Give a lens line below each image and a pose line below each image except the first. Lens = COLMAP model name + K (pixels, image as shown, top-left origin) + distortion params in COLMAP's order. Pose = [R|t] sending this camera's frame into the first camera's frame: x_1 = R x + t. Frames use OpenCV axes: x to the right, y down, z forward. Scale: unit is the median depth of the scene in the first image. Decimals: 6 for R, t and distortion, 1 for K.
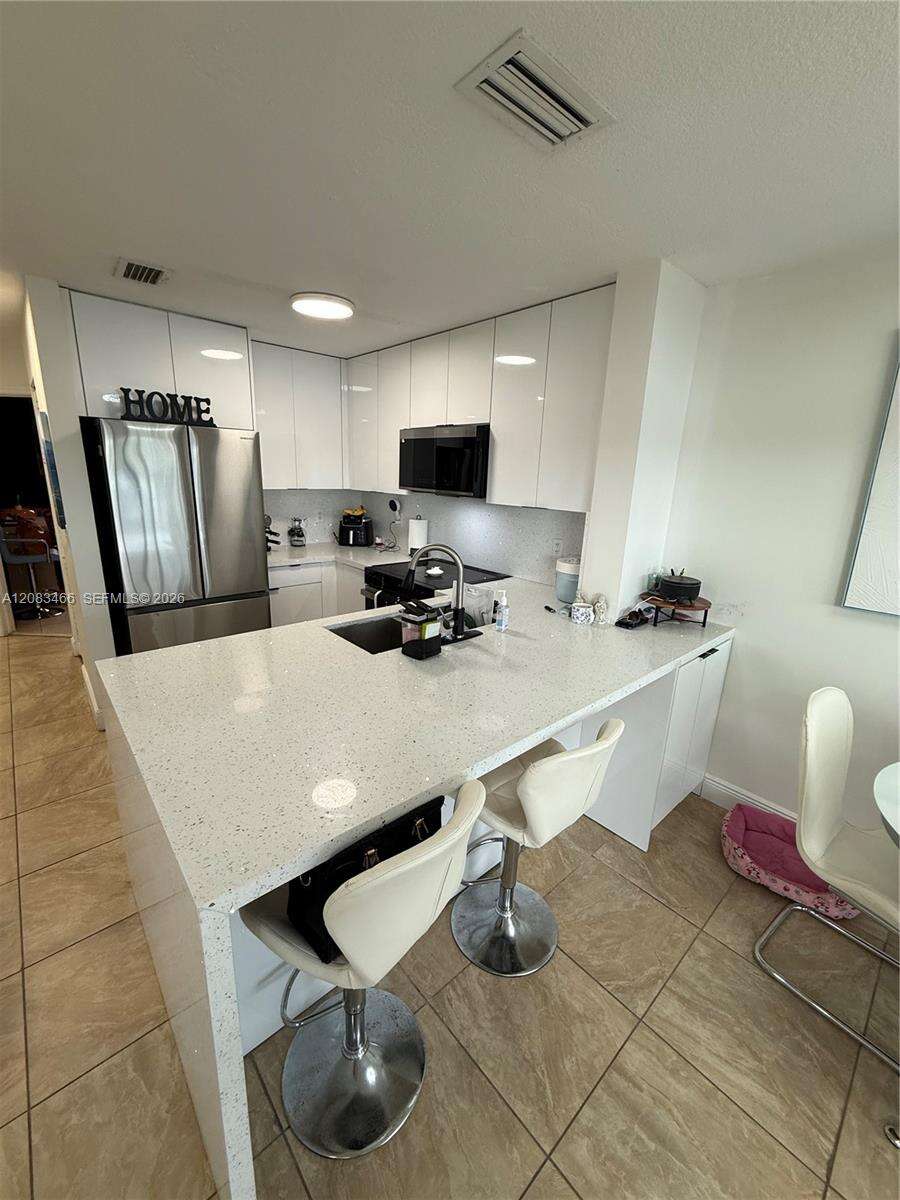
lens RADIAL K [[478.9, 0, 447.5], [0, 478.9, 596.4], [0, 0, 1]] dist [-0.000296, 0.000474]
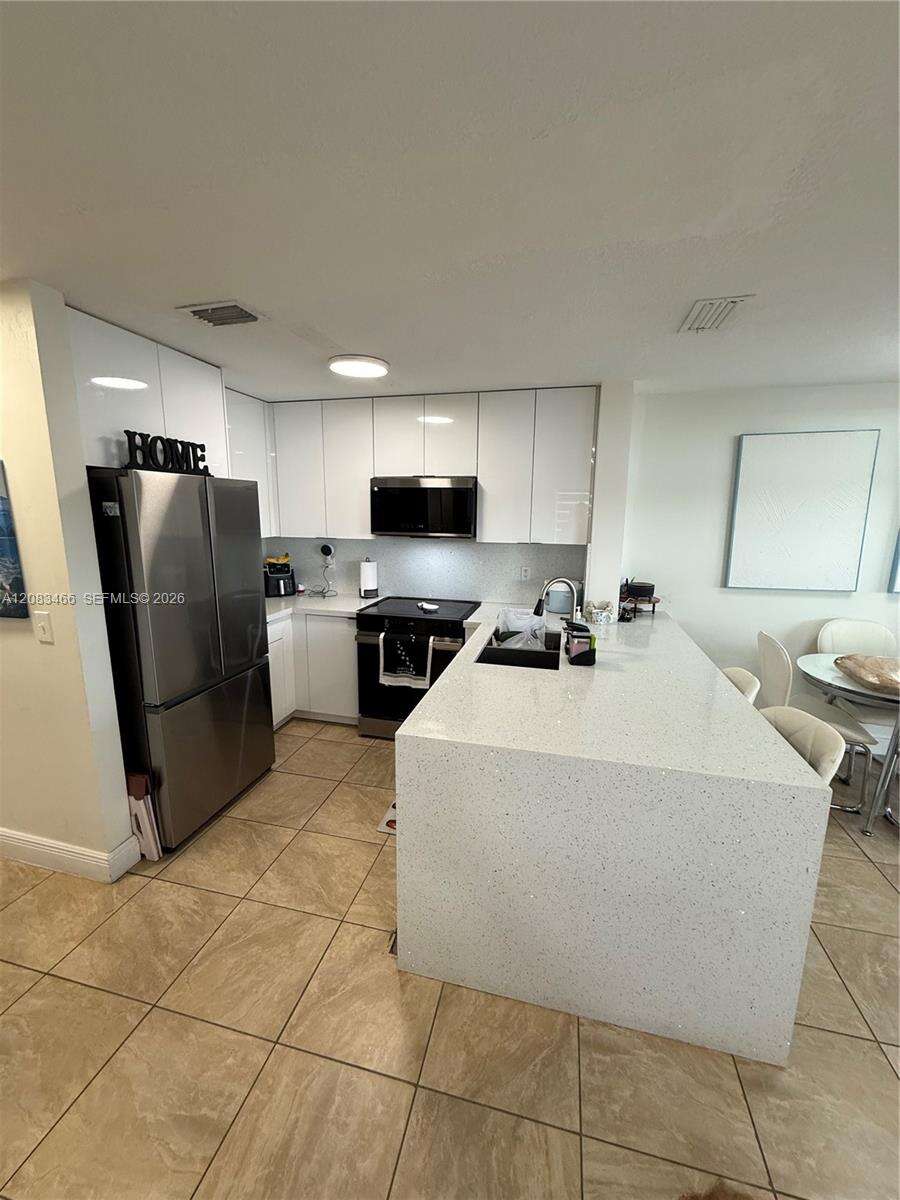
lens RADIAL K [[478.9, 0, 449.0], [0, 478.9, 596.4], [0, 0, 1]] dist [-0.000296, 0.000474]
pose [[0.824962, -0.128387, 0.550413, -0.659726], [0.161587, 0.986785, -0.012014, -0.061084], [-0.541597, 0.098850, 0.834806, 0.064722]]
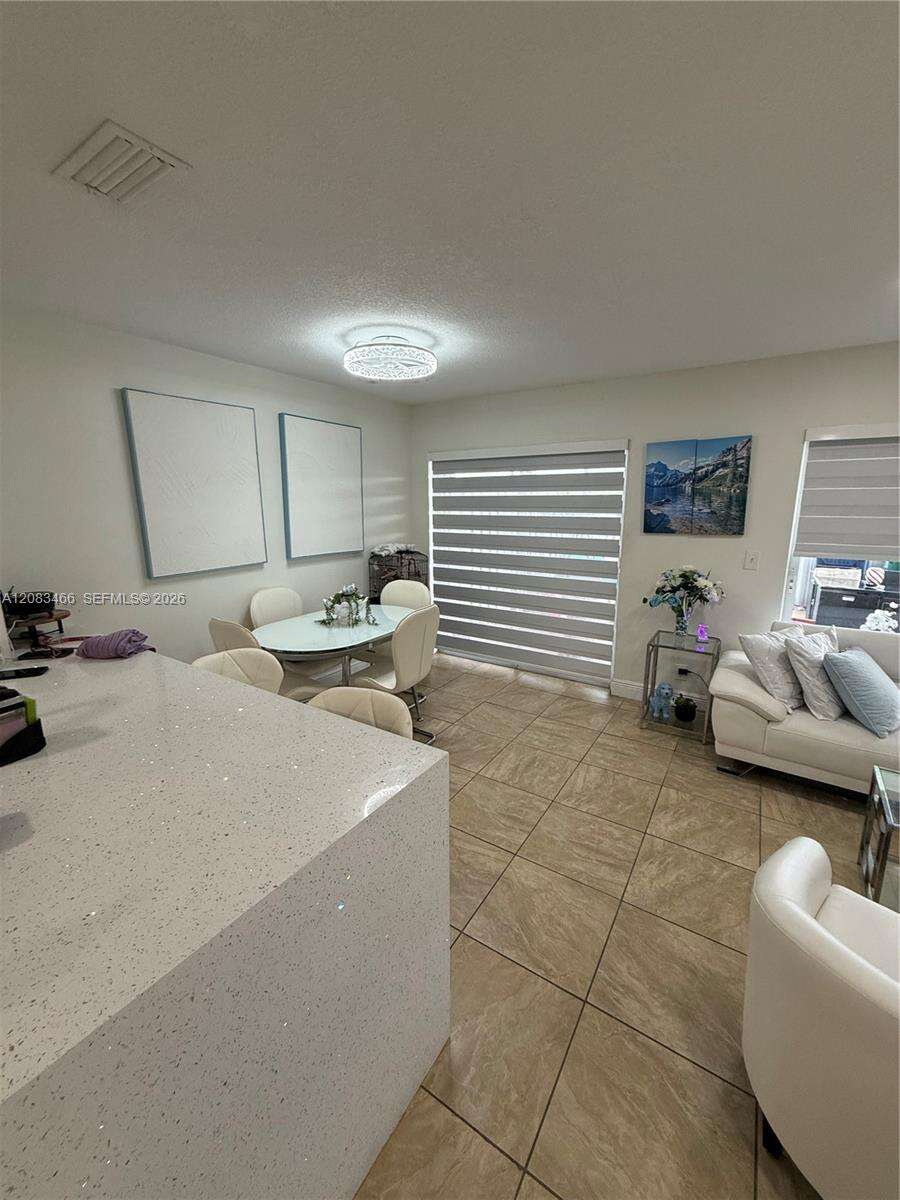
lens RADIAL K [[478.9, 0, 451.1], [0, 478.9, 595.8], [0, 0, 1]] dist [-0.000296, 0.000474]
pose [[-0.256895, -0.223224, 0.940306, -0.517961], [0.240040, 0.927733, 0.285819, -0.086392], [-0.936155, 0.299137, -0.184747, 0.299110]]
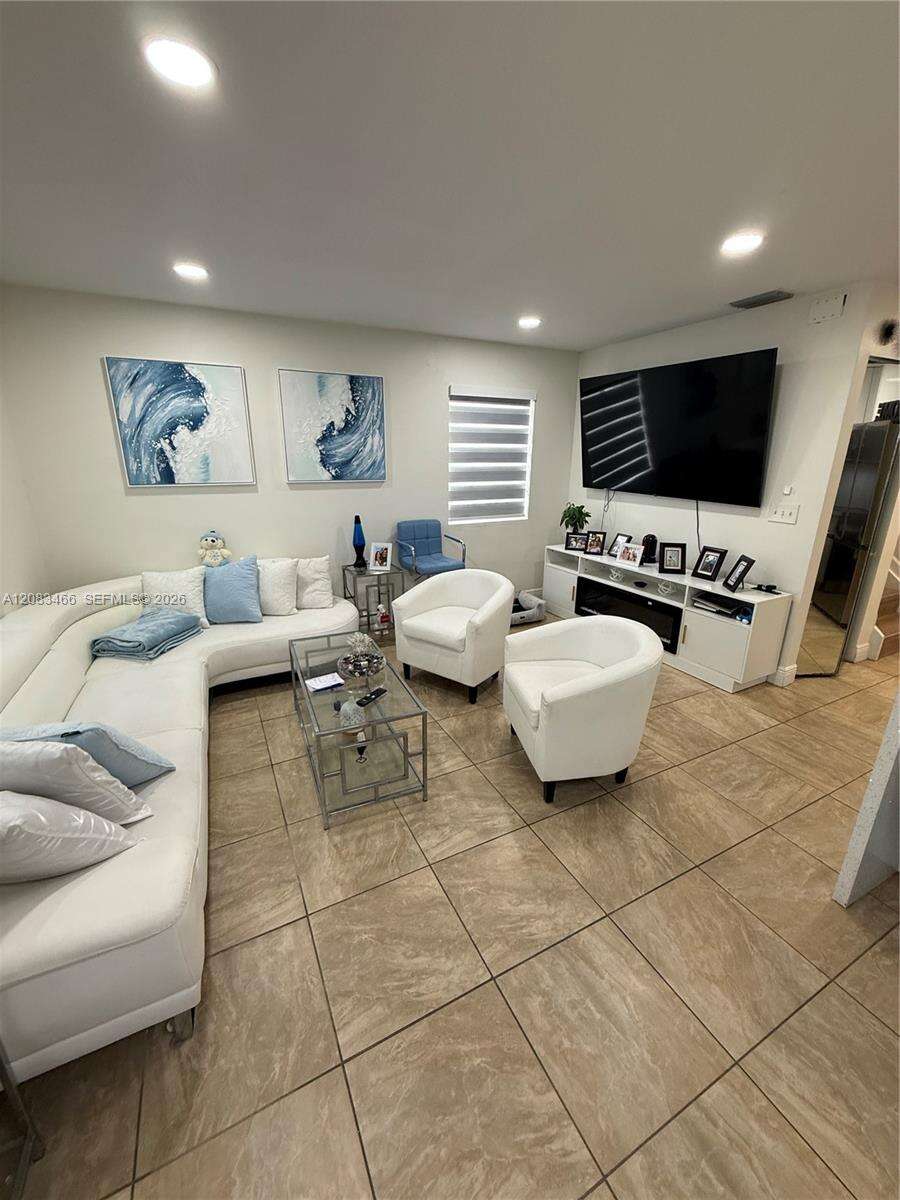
lens RADIAL K [[478.9, 0, 454.8], [0, 478.9, 597.6], [0, 0, 1]] dist [-0.000296, 0.000474]
pose [[-0.259518, 0.249533, -0.932944, 0.453336], [-0.263991, 0.910918, 0.317077, 0.076768], [0.928956, 0.328576, -0.170525, -0.121090]]
